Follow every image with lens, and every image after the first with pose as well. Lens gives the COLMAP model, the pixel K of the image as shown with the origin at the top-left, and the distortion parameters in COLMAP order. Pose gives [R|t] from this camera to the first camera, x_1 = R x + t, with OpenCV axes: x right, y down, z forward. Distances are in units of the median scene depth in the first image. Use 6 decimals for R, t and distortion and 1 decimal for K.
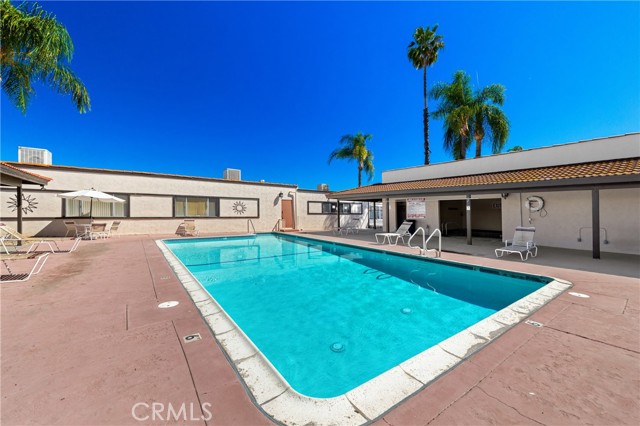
lens RADIAL K [[257.0, 0, 318.8], [0, 257.0, 211.3], [0, 0, 1]] dist [0.001627, -0.000107]
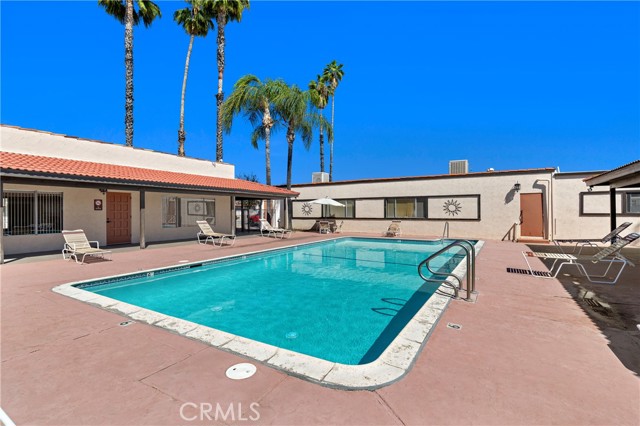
lens RADIAL K [[302.4, 0, 317.3], [0, 302.4, 214.3], [0, 0, 1]] dist [0.005137, 0.000241]
pose [[0.383358, -0.005084, -0.923586, 0.432323], [0.009659, 0.999952, -0.001495, 0.005157], [0.923549, -0.008348, 0.383389, 0.242808]]
